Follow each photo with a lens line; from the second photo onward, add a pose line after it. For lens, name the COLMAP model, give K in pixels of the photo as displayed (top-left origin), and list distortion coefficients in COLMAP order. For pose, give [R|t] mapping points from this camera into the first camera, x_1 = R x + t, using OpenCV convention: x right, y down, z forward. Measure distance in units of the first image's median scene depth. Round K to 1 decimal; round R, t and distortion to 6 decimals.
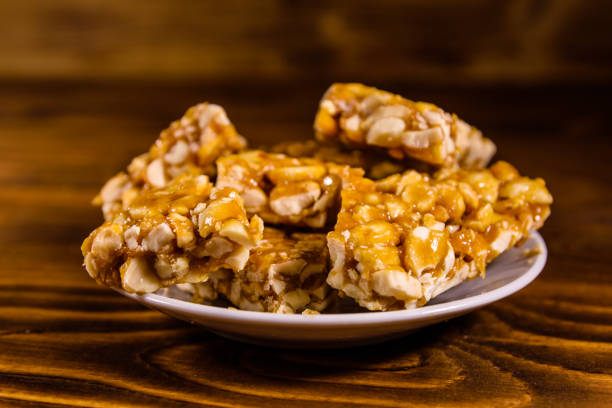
lens RADIAL K [[1005.8, 0, 306.0], [0, 1005.8, 204.0], [0, 0, 1]] dist [-0.018617, -0.080362]
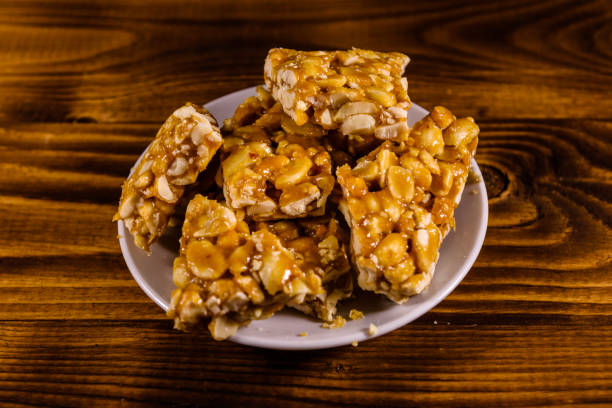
lens RADIAL K [[1005.8, 0, 306.0], [0, 1005.8, 204.0], [0, 0, 1]] dist [-0.018617, -0.080362]
pose [[0.934339, -0.282137, 0.217737, -0.292031], [0.129817, 0.838420, 0.529339, -0.696965], [-0.331901, -0.466316, 0.819994, -0.010059]]
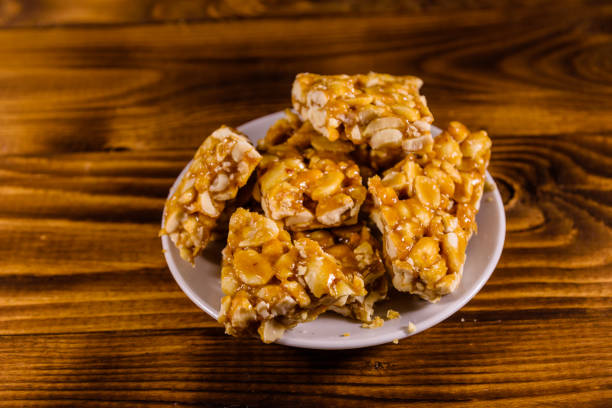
lens RADIAL K [[851.0, 0, 306.0], [0, 851.0, 204.0], [0, 0, 1]] dist [-0.022381, -0.021411]
pose [[0.915909, -0.302922, 0.263341, -0.360994], [0.139004, 0.854861, 0.499890, -0.616916], [-0.376548, -0.421248, 0.825083, 0.105507]]
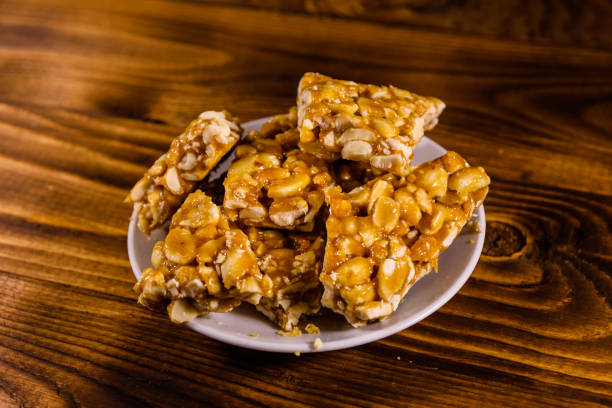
lens RADIAL K [[1005.8, 0, 306.0], [0, 1005.8, 204.0], [0, 0, 1]] dist [-0.018617, -0.080362]
pose [[0.996044, -0.088035, 0.012086, -0.004110], [0.074170, 0.898559, 0.432539, -0.605709], [-0.048938, -0.429932, 0.901534, -0.155691]]
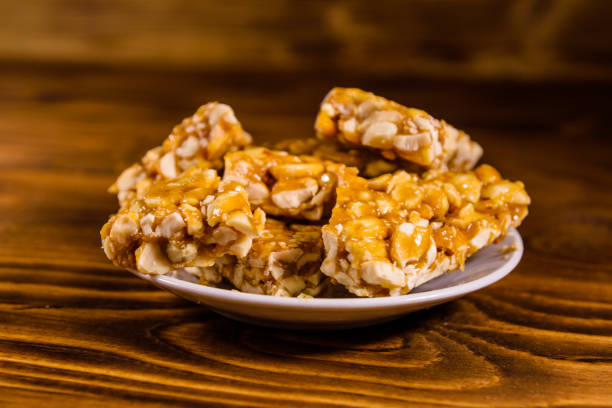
lens RADIAL K [[1040.4, 0, 306.0], [0, 1040.4, 204.0], [0, 0, 1]] dist [-0.012824, -0.018172]
pose [[0.999504, 0.031389, -0.002670, 0.005125], [-0.031348, 0.999406, 0.014348, -0.010978], [0.003119, -0.014257, 0.999893, -0.146068]]
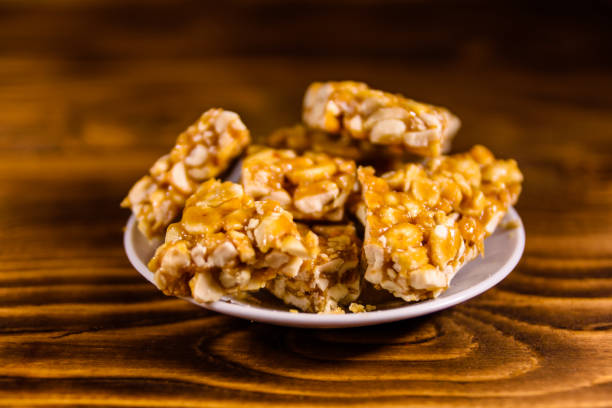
lens RADIAL K [[1005.8, 0, 306.0], [0, 1005.8, 204.0], [0, 0, 1]] dist [-0.018617, -0.080362]
pose [[0.982297, -0.076032, 0.171207, -0.235398], [0.049998, 0.987186, 0.151536, -0.184989], [-0.180535, -0.140293, 0.973512, -0.123481]]
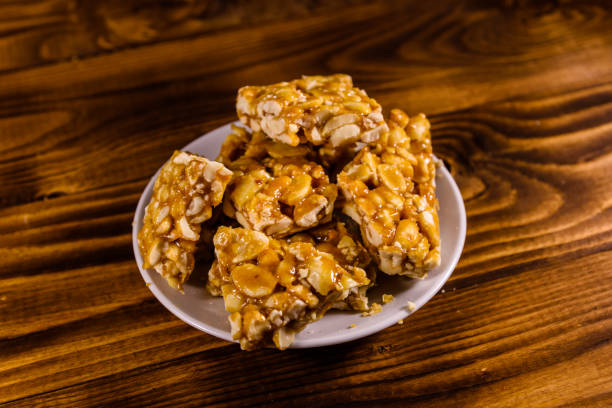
lens RADIAL K [[851.0, 0, 306.0], [0, 851.0, 204.0], [0, 0, 1]] dist [-0.022381, -0.021411]
pose [[0.773884, -0.457162, 0.438300, -0.553139], [0.194625, 0.830238, 0.522328, -0.660713], [-0.602682, -0.318917, 0.731482, 0.178602]]
